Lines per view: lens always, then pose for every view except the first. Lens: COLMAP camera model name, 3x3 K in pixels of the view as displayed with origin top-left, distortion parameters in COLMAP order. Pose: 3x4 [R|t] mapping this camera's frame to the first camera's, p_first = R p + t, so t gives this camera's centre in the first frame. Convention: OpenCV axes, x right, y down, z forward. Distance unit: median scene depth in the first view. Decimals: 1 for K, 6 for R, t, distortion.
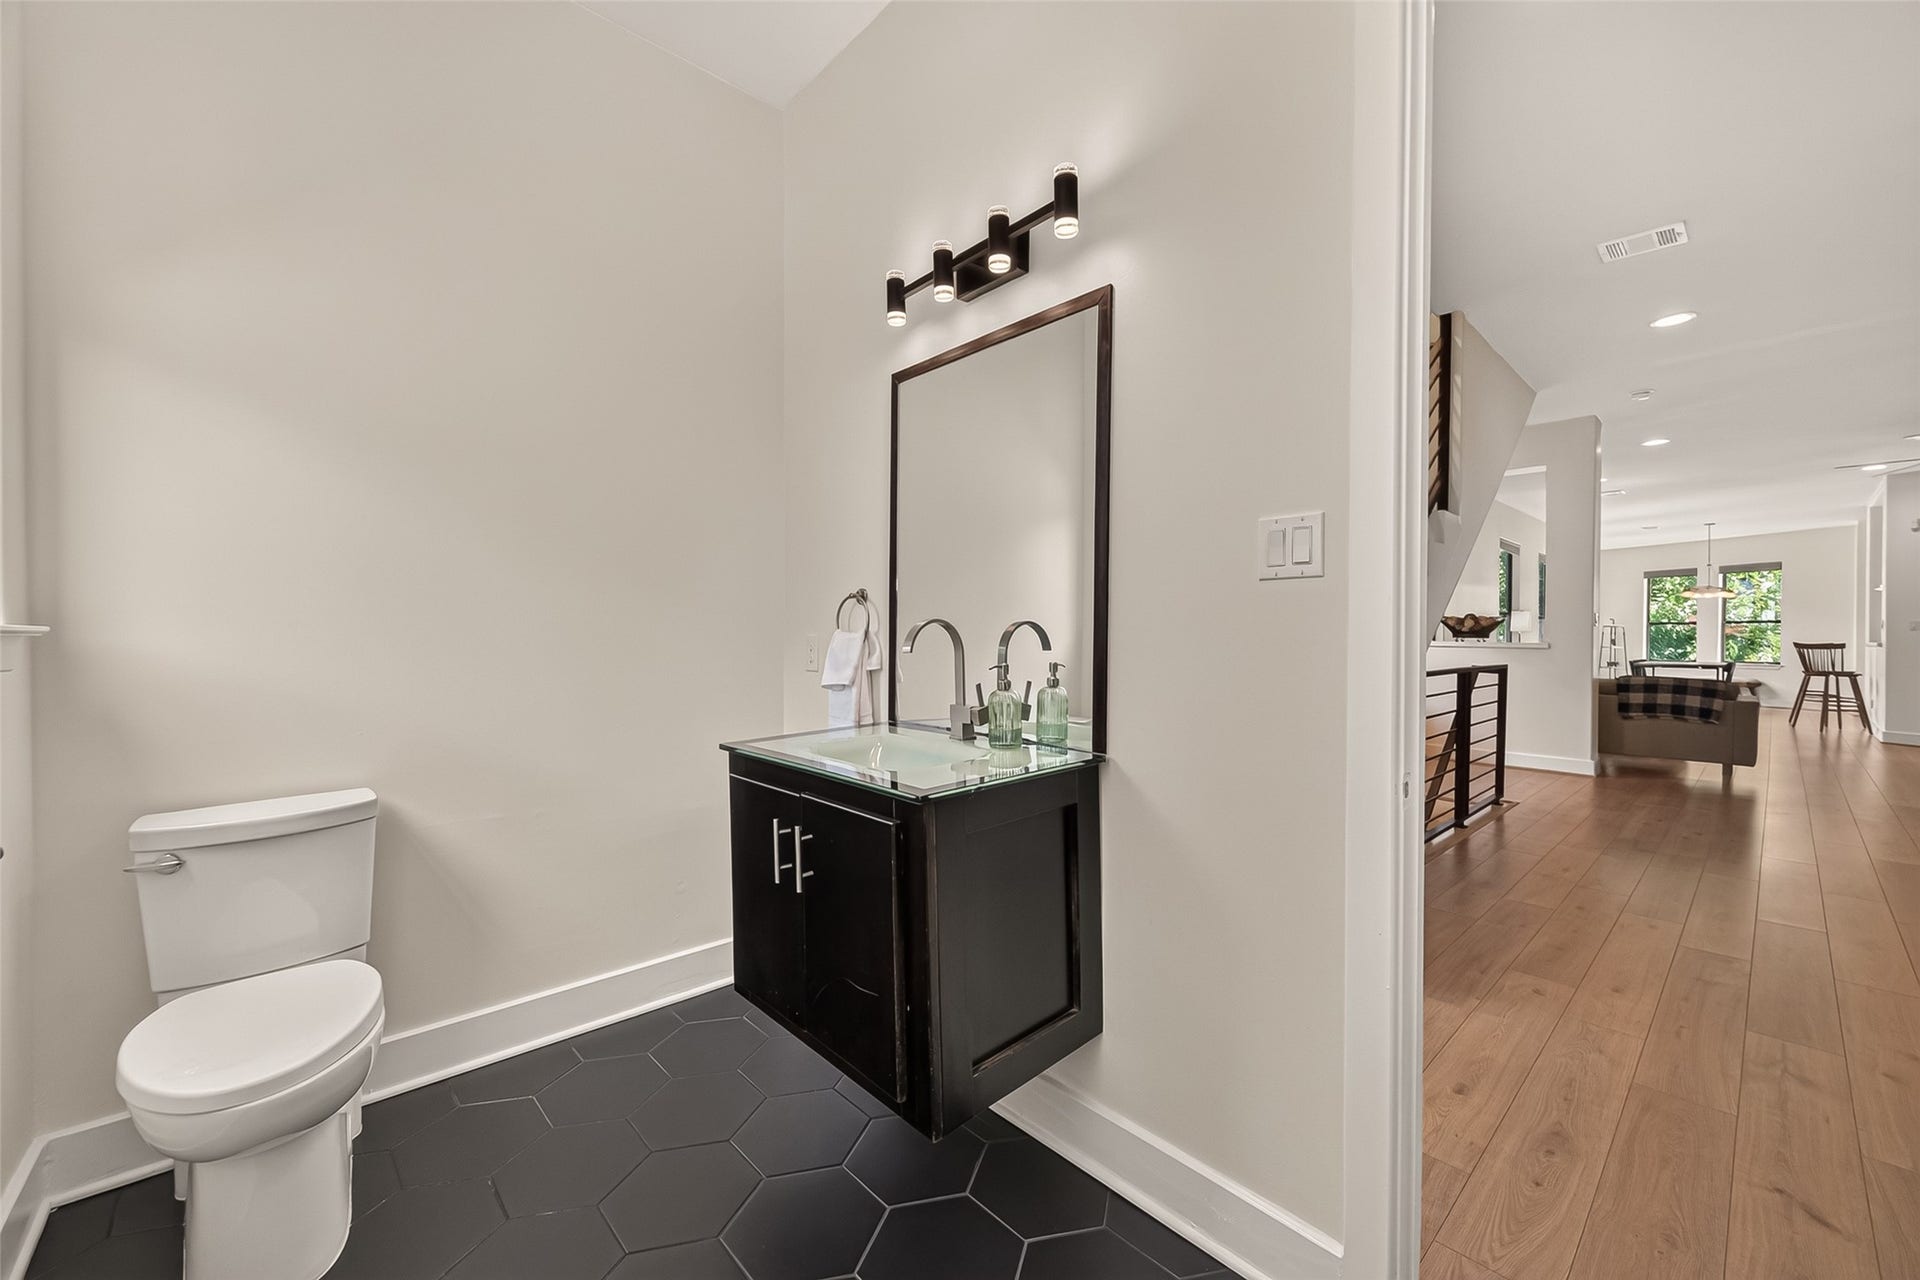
lens RADIAL K [[745.6, 0, 959.2], [0, 745.6, 637.9], [0, 0, 1]] dist [-0.001706, 0.000326]
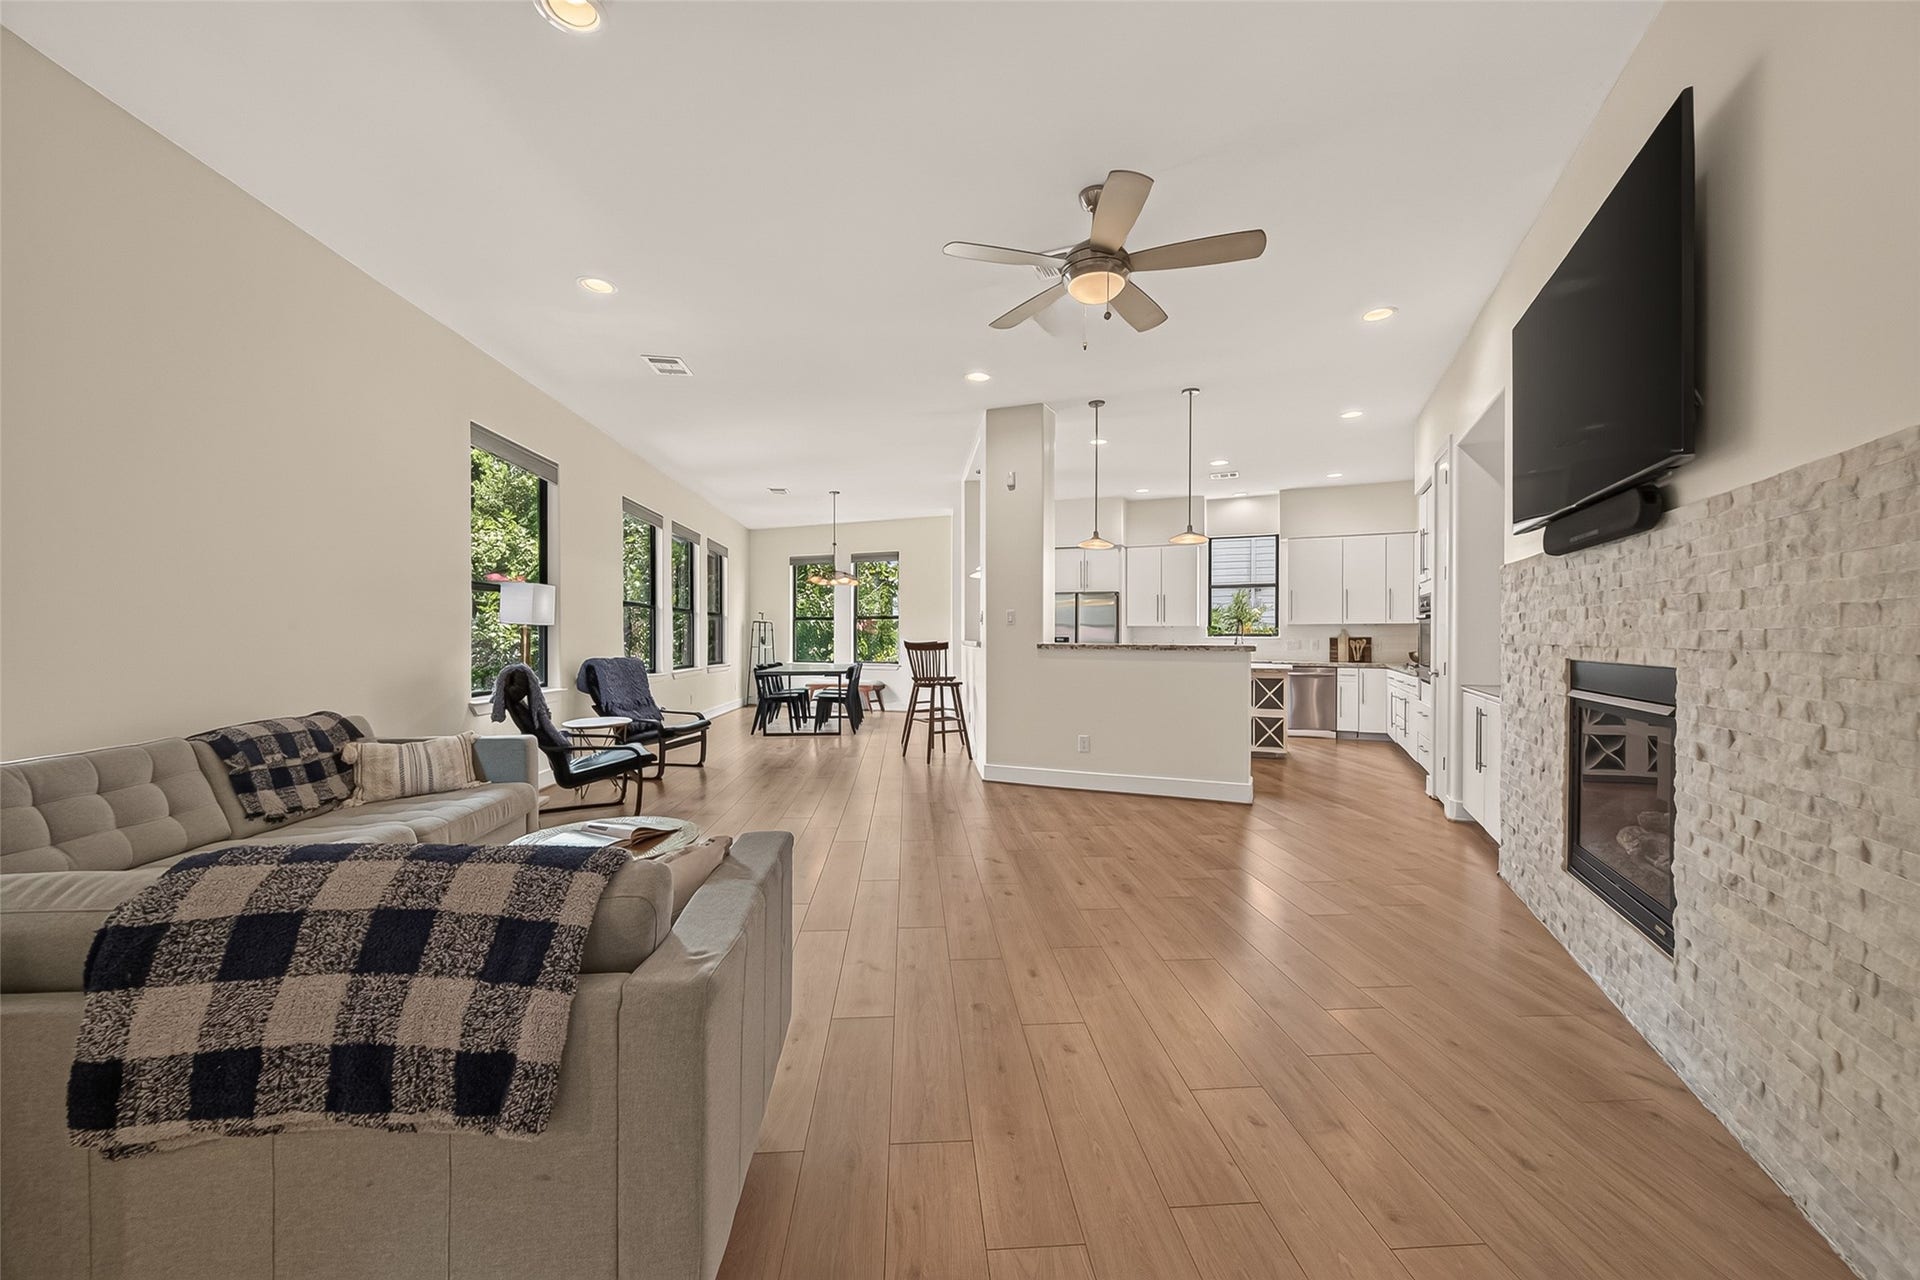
lens RADIAL K [[745.6, 0, 956.2], [0, 745.6, 640.1], [0, 0, 1]] dist [-0.001706, 0.000326]
pose [[0.624571, -0.010312, 0.780900, 0.574155], [0.006074, 0.999947, 0.008346, -0.001073], [-0.780944, -0.000469, 0.624601, 0.494943]]
